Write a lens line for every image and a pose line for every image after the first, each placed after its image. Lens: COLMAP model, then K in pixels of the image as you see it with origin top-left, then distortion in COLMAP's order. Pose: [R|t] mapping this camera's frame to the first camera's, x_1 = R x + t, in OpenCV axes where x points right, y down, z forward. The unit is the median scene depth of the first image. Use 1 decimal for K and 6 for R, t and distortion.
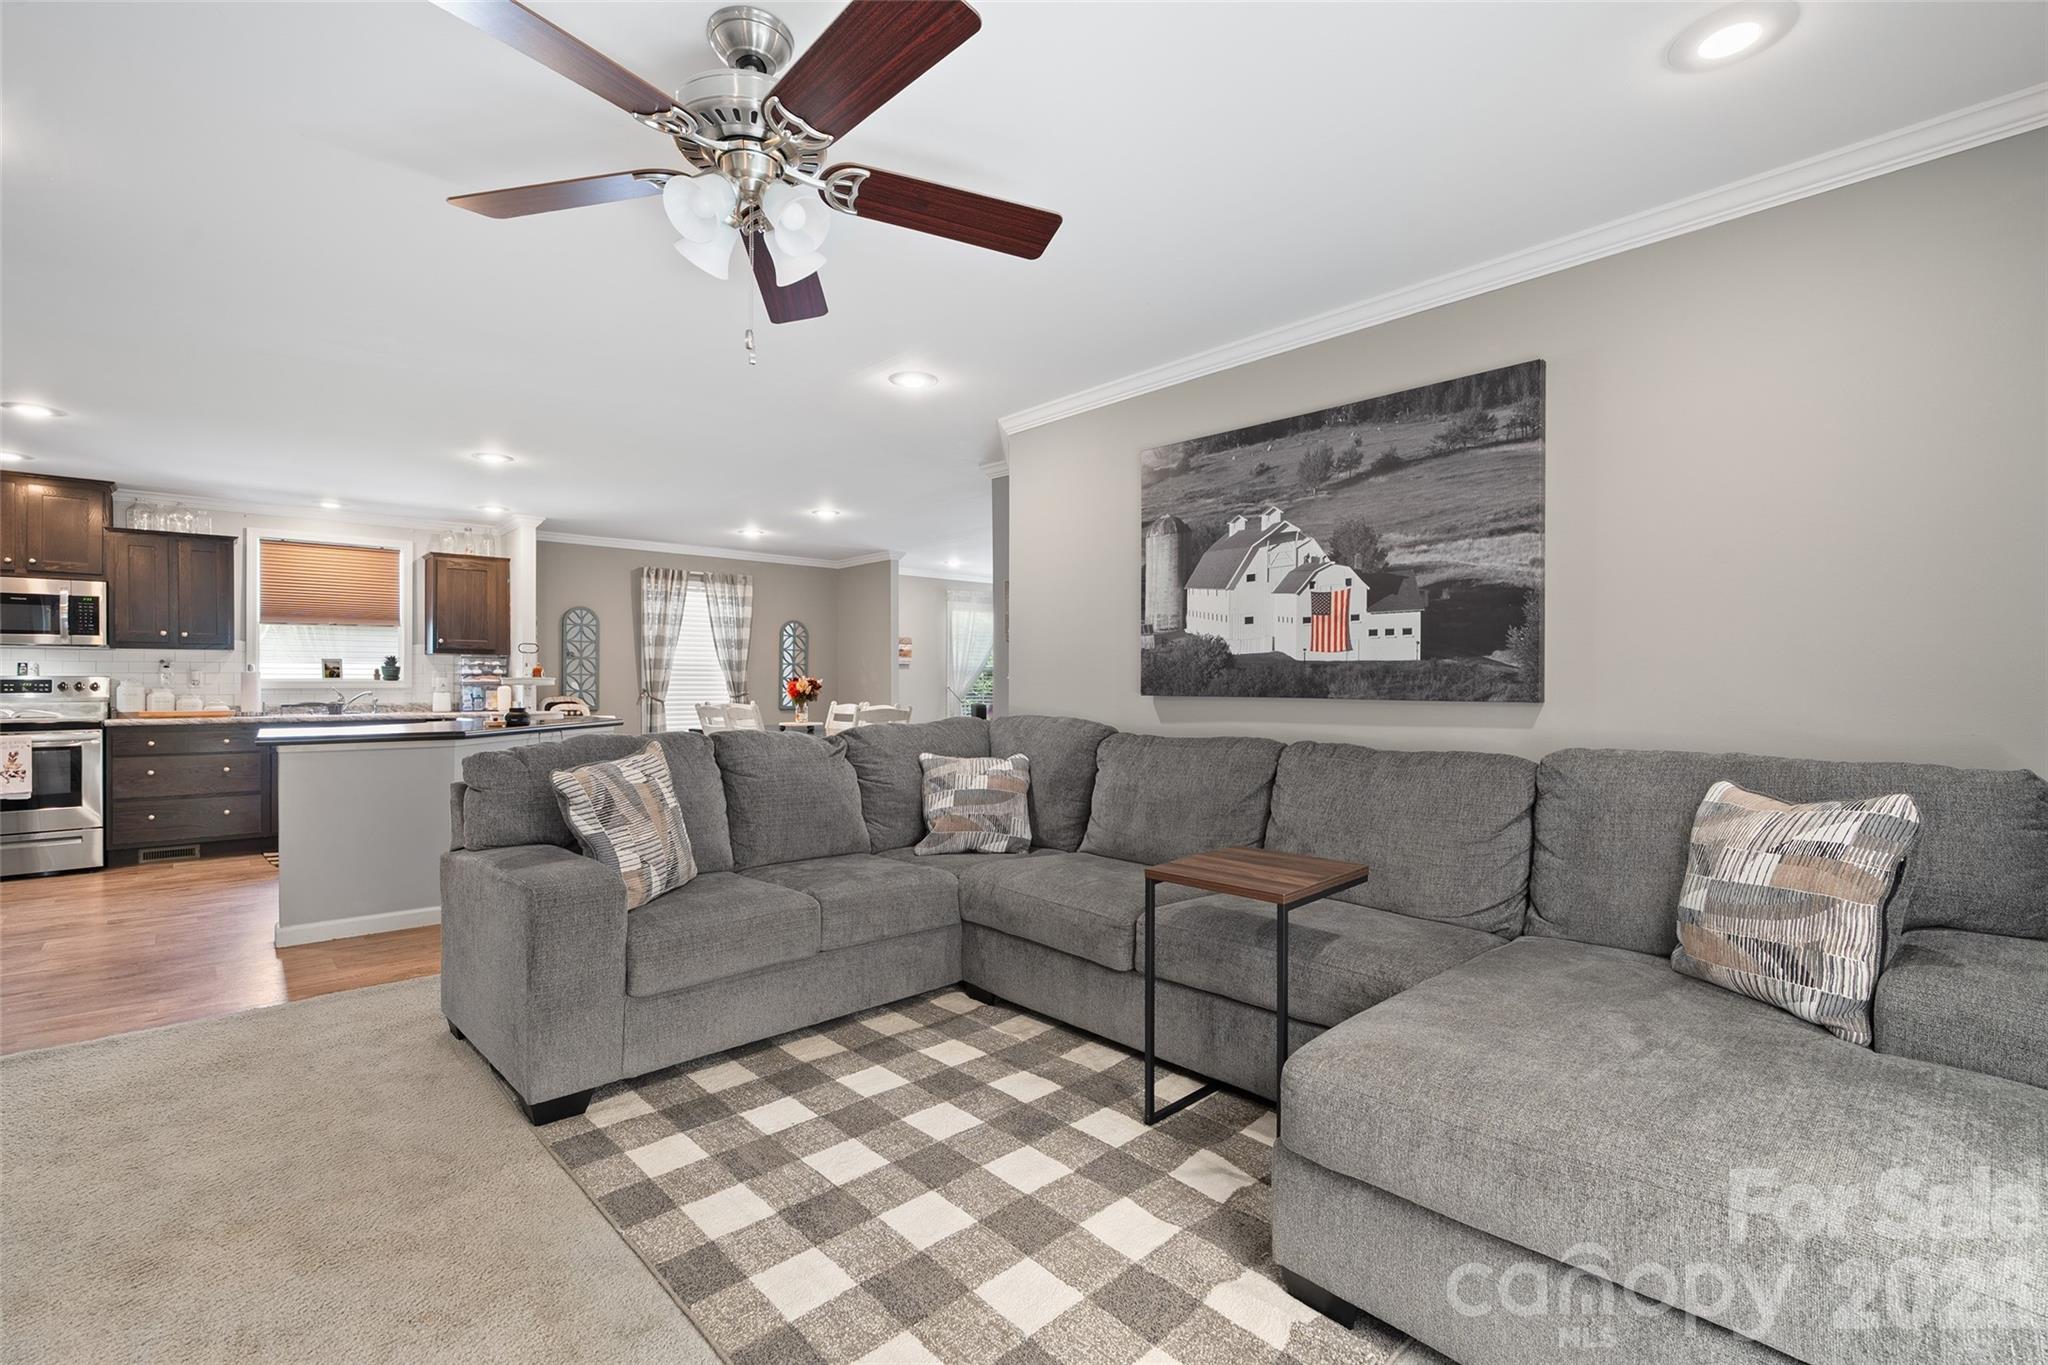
lens RADIAL K [[922.2, 0, 1020.4], [0, 922.2, 682.8], [0, 0, 1]] dist [-0.004760, 0.000284]
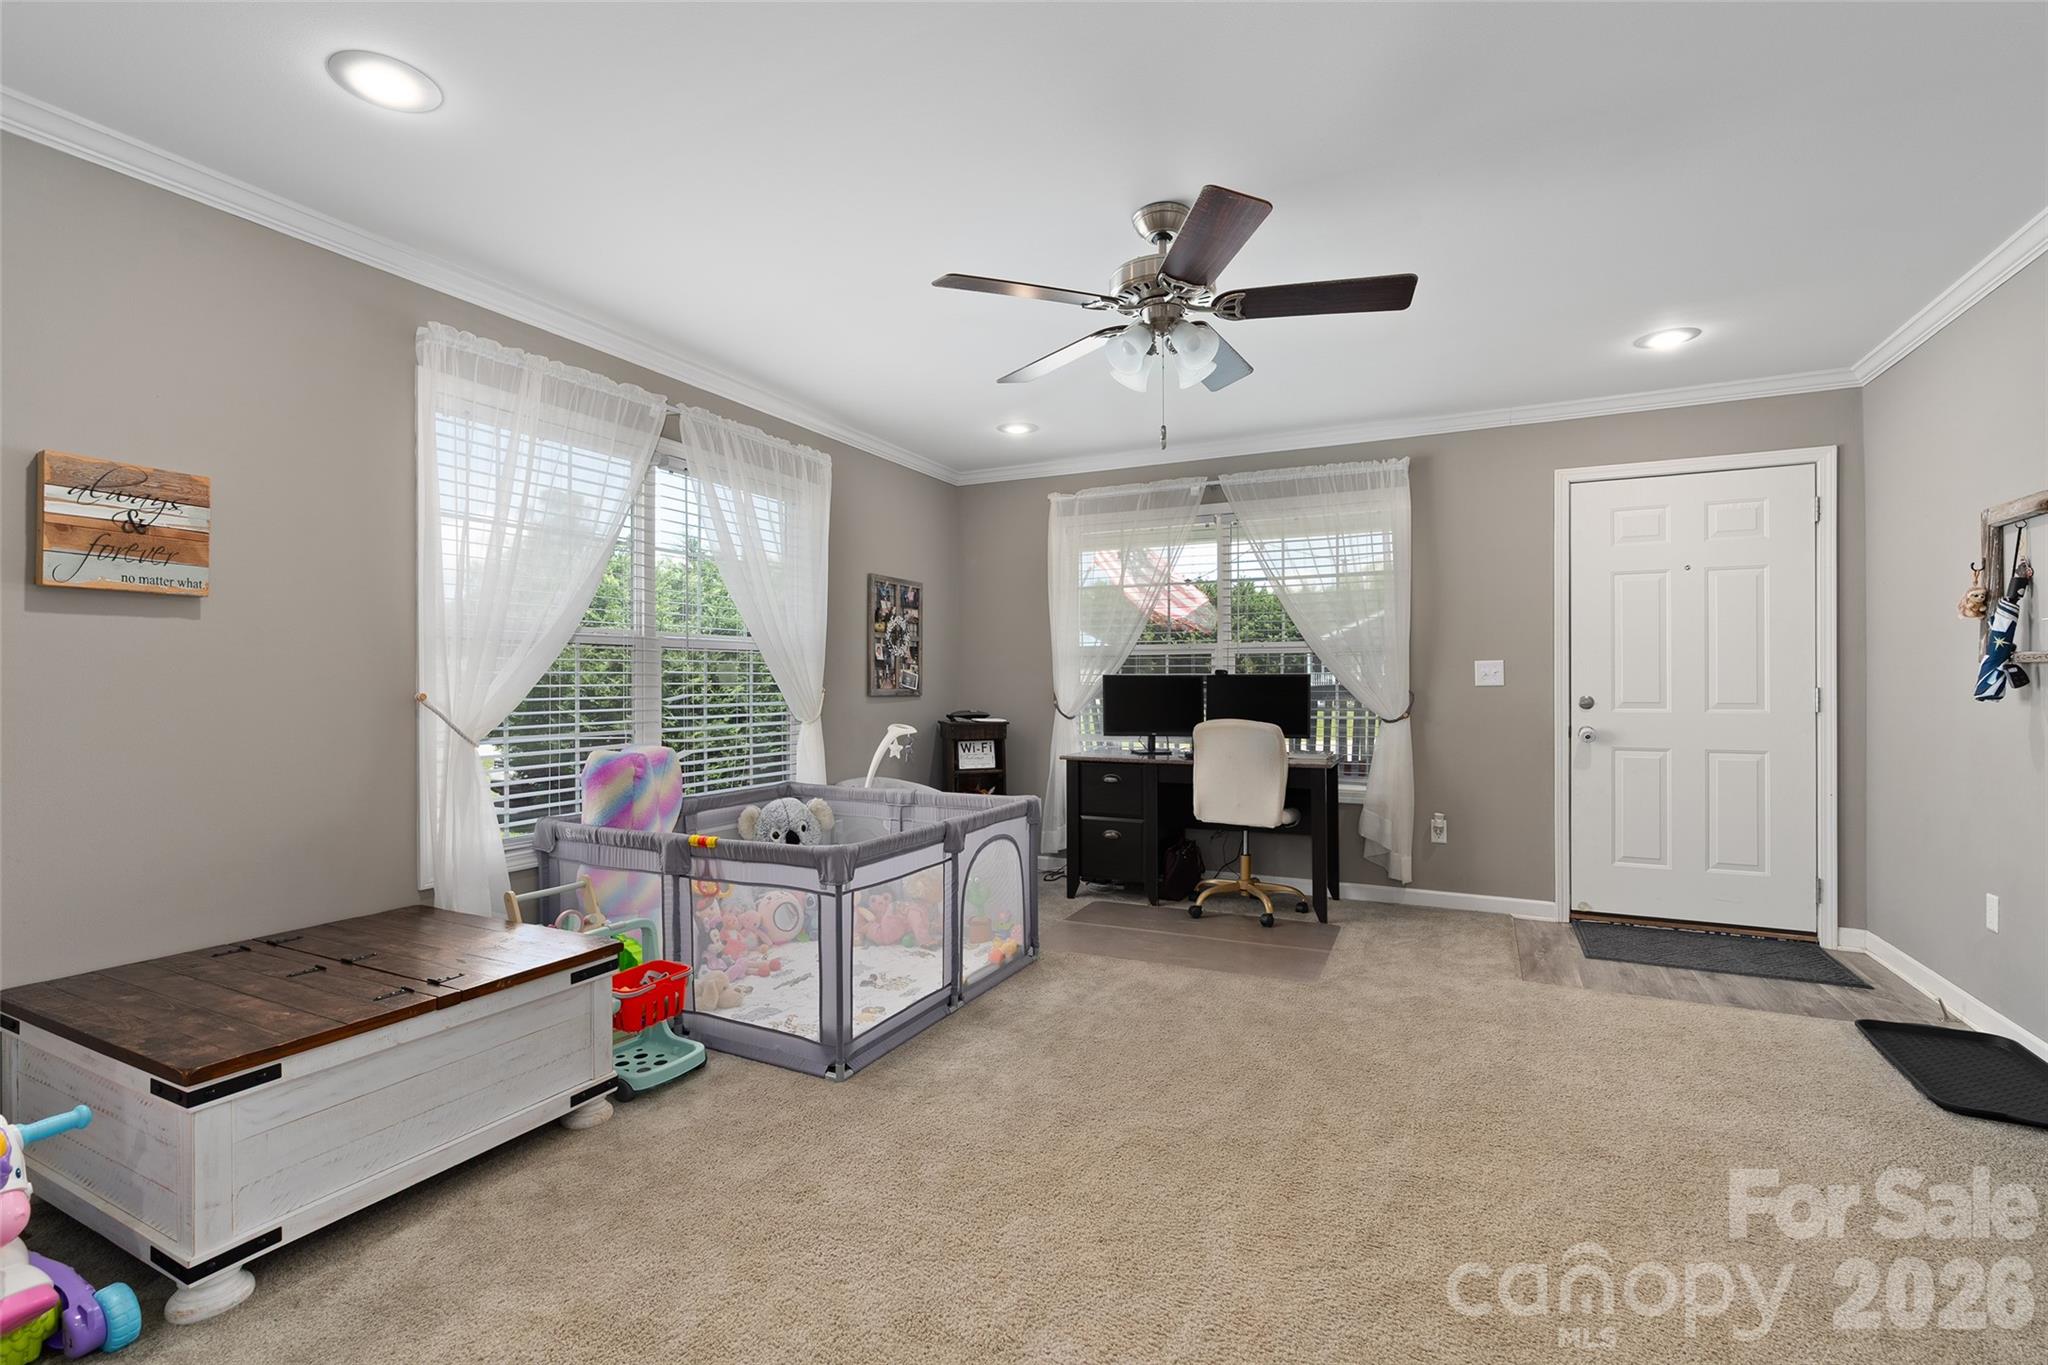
lens RADIAL K [[922.2, 0, 1020.4], [0, 922.2, 682.8], [0, 0, 1]] dist [-0.004760, 0.000284]
pose [[0.939028, -0.005400, 0.343798, -0.013888], [0.005203, 0.999985, 0.001495, 0.001442], [-0.343801, 0.000385, 0.939042, 0.895212]]
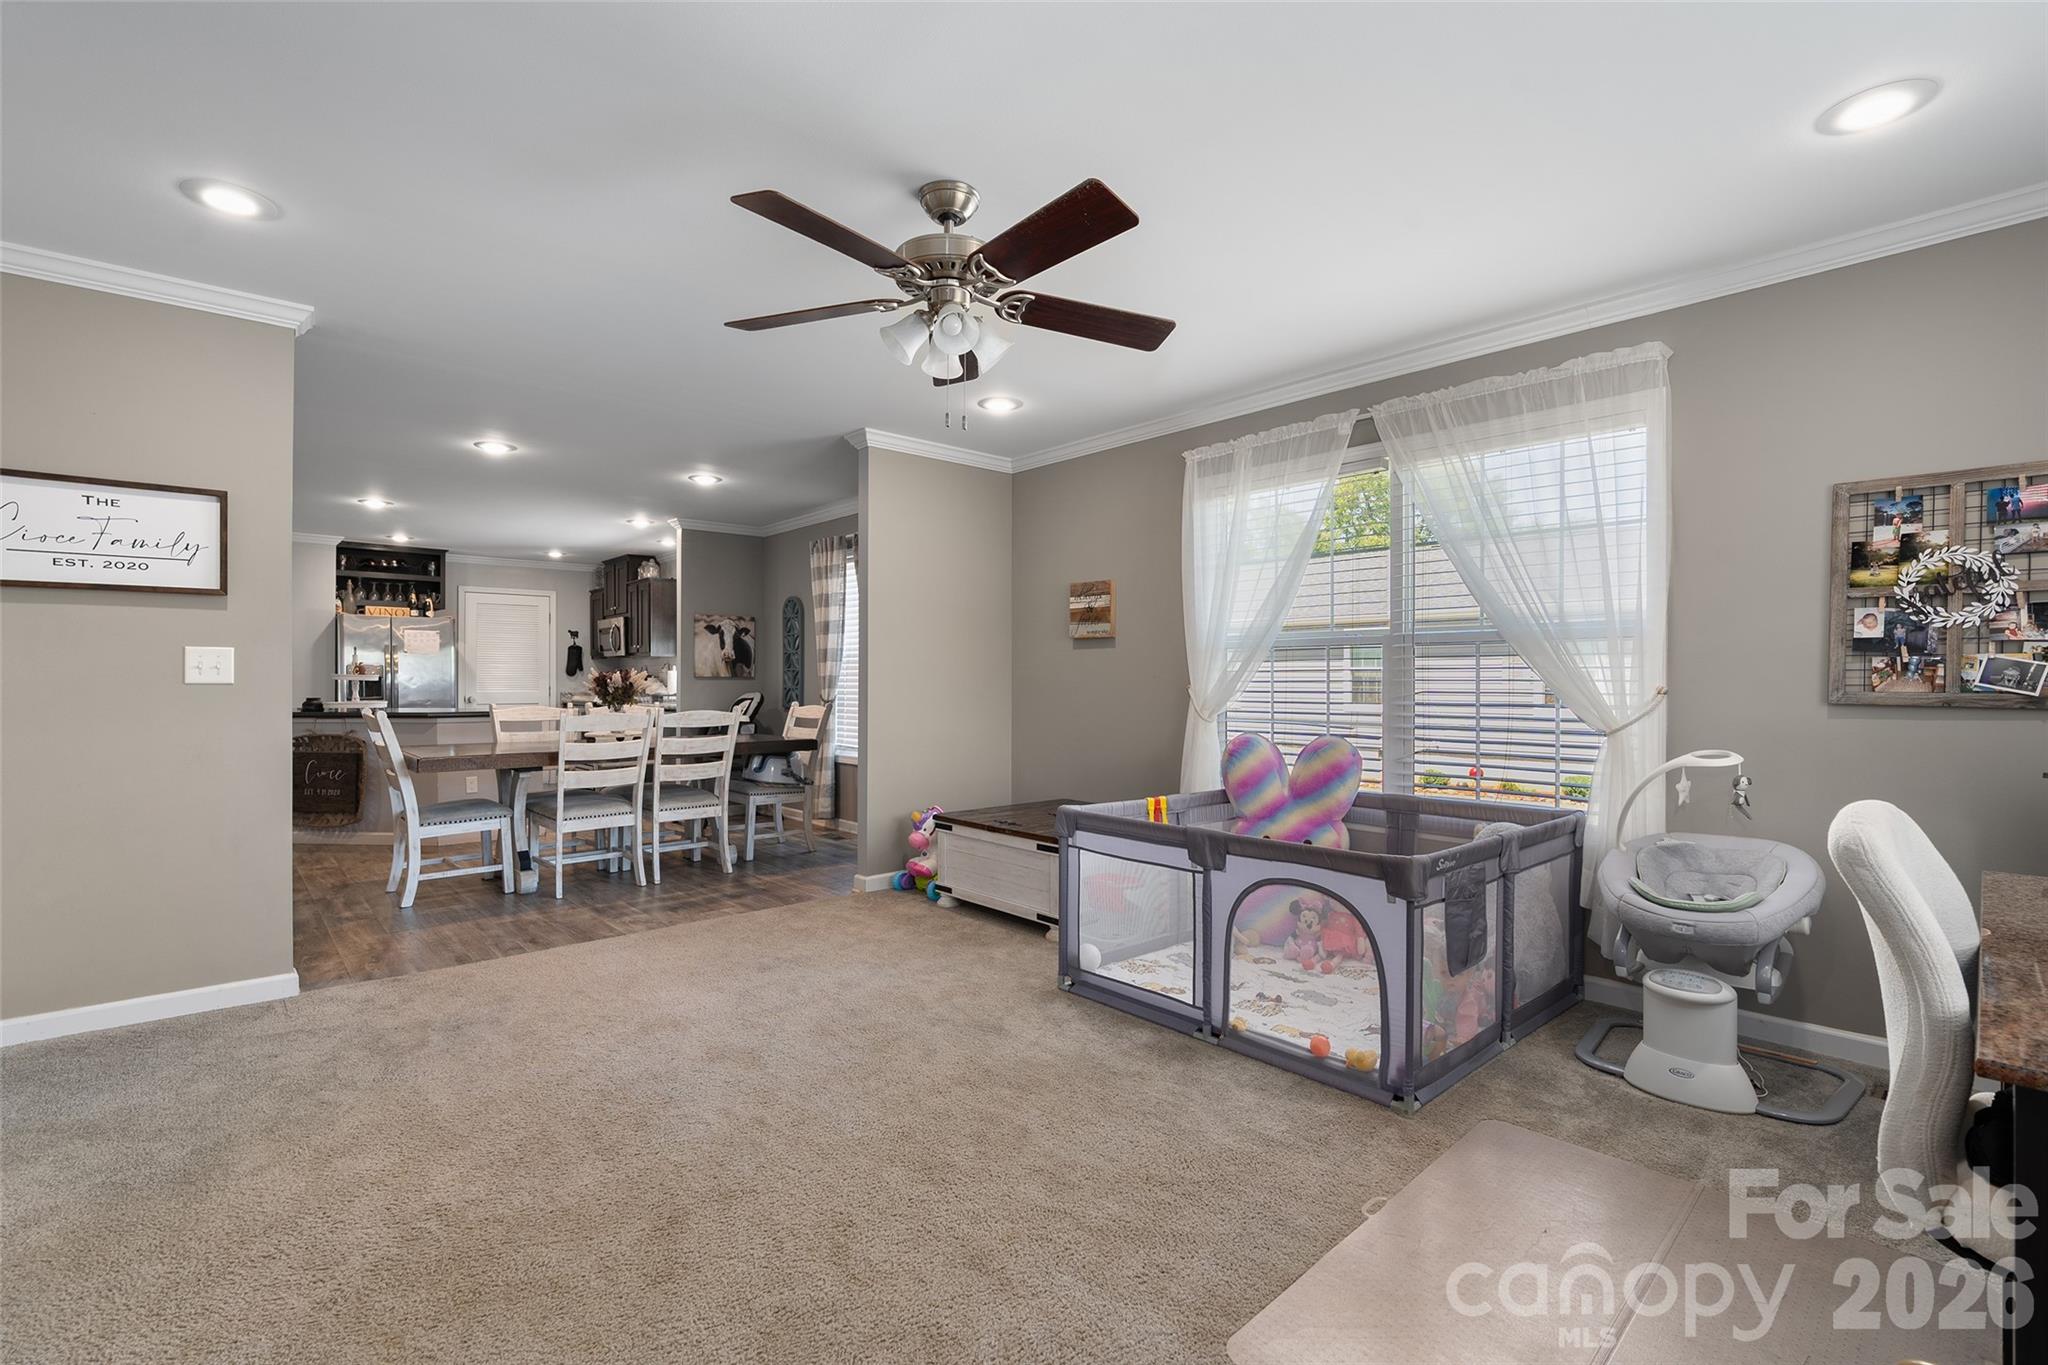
lens RADIAL K [[922.2, 0, 1020.4], [0, 922.2, 682.8], [0, 0, 1]] dist [-0.004760, 0.000284]
pose [[-0.026956, 0.001569, -0.999635, 0.423481], [-0.001139, 0.999998, 0.001600, 0.002501], [0.999636, 0.001182, -0.026955, 1.192485]]
